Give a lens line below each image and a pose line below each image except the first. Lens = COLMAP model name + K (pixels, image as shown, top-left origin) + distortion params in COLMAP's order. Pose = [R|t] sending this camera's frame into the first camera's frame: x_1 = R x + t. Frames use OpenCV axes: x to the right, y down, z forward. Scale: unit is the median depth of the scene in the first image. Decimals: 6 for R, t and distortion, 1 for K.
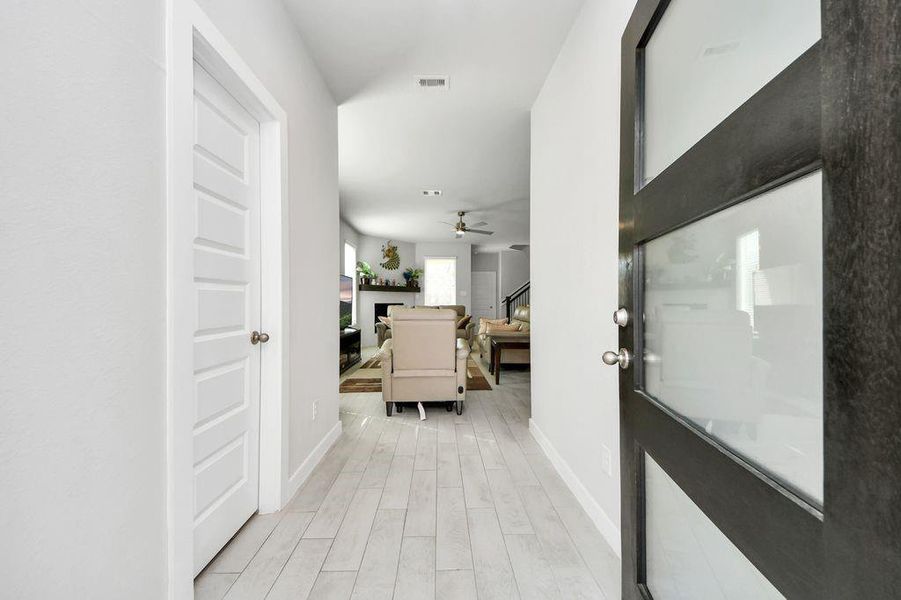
lens RADIAL K [[330.2, 0, 452.7], [0, 330.2, 300.4], [0, 0, 1]] dist [0.000544, -0.002264]
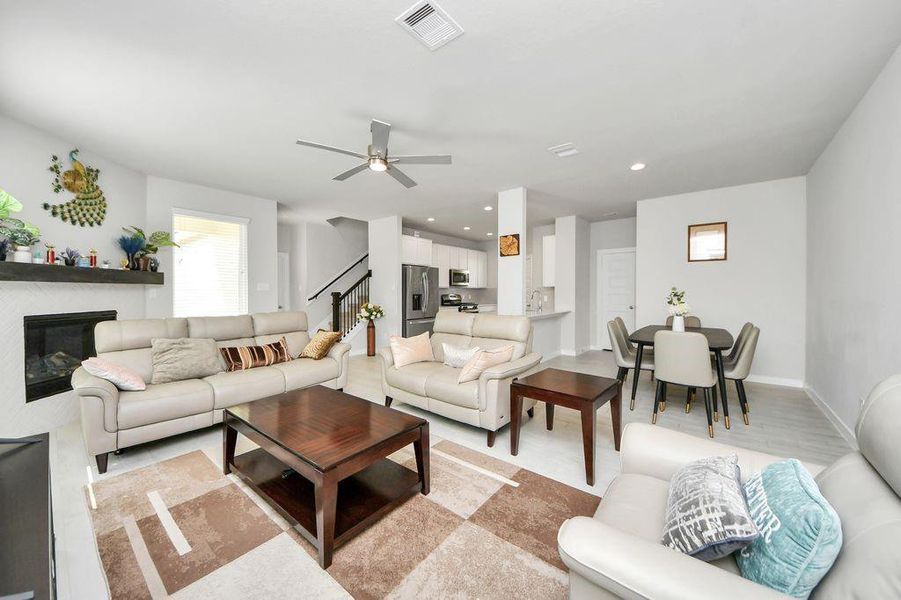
lens RADIAL K [[330.2, 0, 444.5], [0, 330.2, 292.9], [0, 0, 1]] dist [0.000544, -0.002264]
pose [[0.667755, -0.000478, 0.744381, -0.189485], [-0.007858, 0.999940, 0.007691, -0.020976], [-0.744339, -0.010985, 0.667711, 0.430012]]
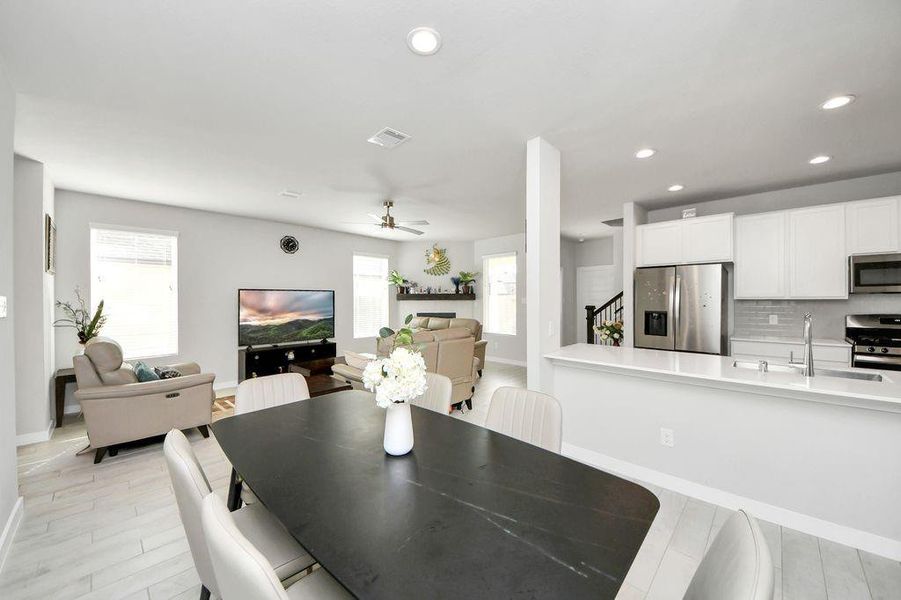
lens RADIAL K [[330.2, 0, 446.9], [0, 330.2, 304.1], [0, 0, 1]] dist [0.000544, -0.002264]
pose [[0.679042, 0.009543, -0.734038, 0.484419], [0.006590, 0.999796, 0.019095, -0.032914], [0.734070, -0.017804, 0.678840, 0.413339]]
